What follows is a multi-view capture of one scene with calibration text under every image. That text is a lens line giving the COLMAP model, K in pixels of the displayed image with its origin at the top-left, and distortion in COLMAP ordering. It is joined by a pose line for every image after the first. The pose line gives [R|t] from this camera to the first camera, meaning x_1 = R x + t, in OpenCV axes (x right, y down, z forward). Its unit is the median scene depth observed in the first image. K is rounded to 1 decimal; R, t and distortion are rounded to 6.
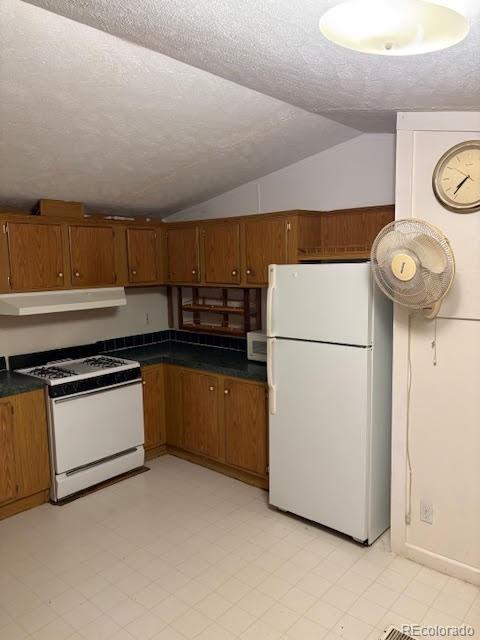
lens RADIAL K [[473.5, 0, 239.4], [0, 473.5, 310.6], [0, 0, 1]] dist [0.033599, -0.002987]
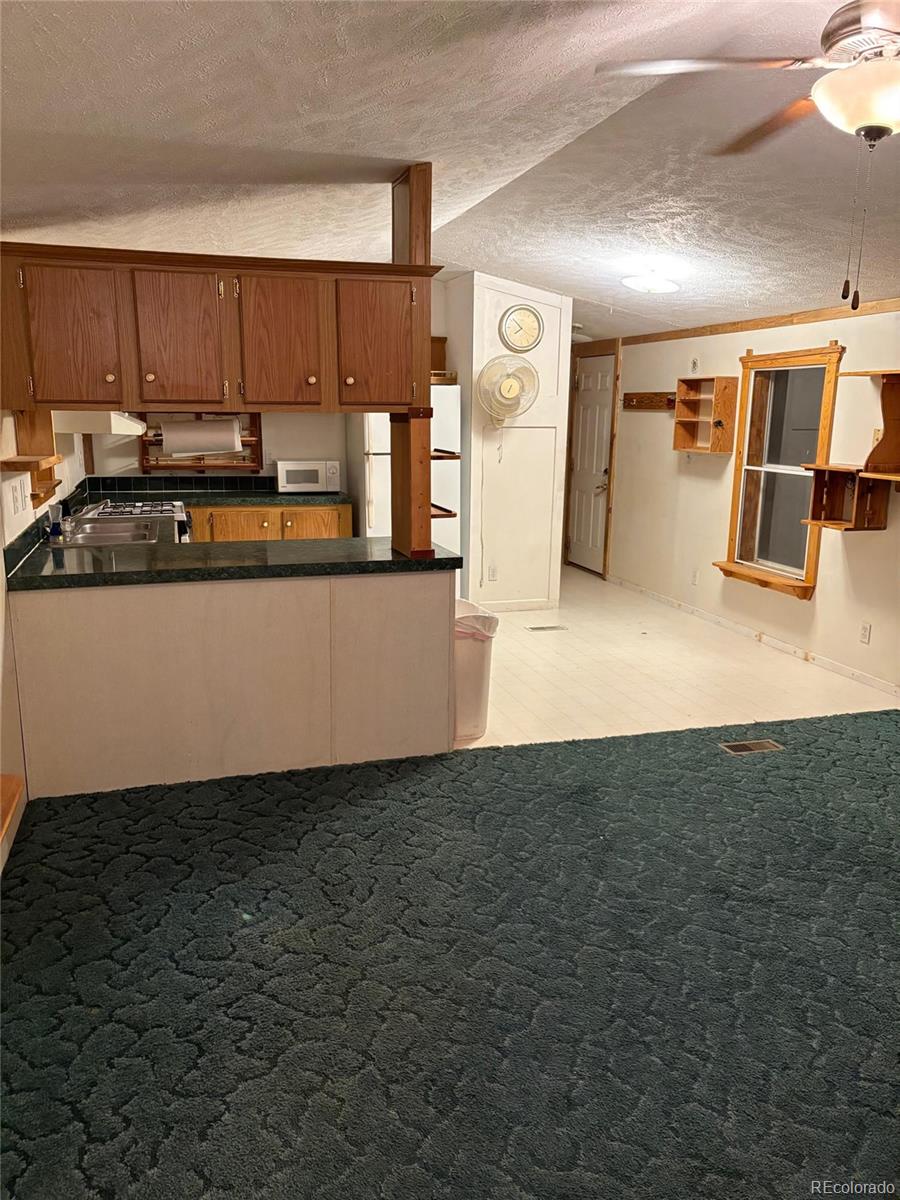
lens RADIAL K [[887.7, 0, 448.9], [0, 887.7, 582.4], [0, 0, 1]] dist [0.033599, -0.002987]
pose [[0.509088, -0.122395, 0.851968, -1.236448], [0.070725, 0.992439, 0.100314, 0.122131], [-0.857804, 0.009187, 0.513895, -0.134704]]
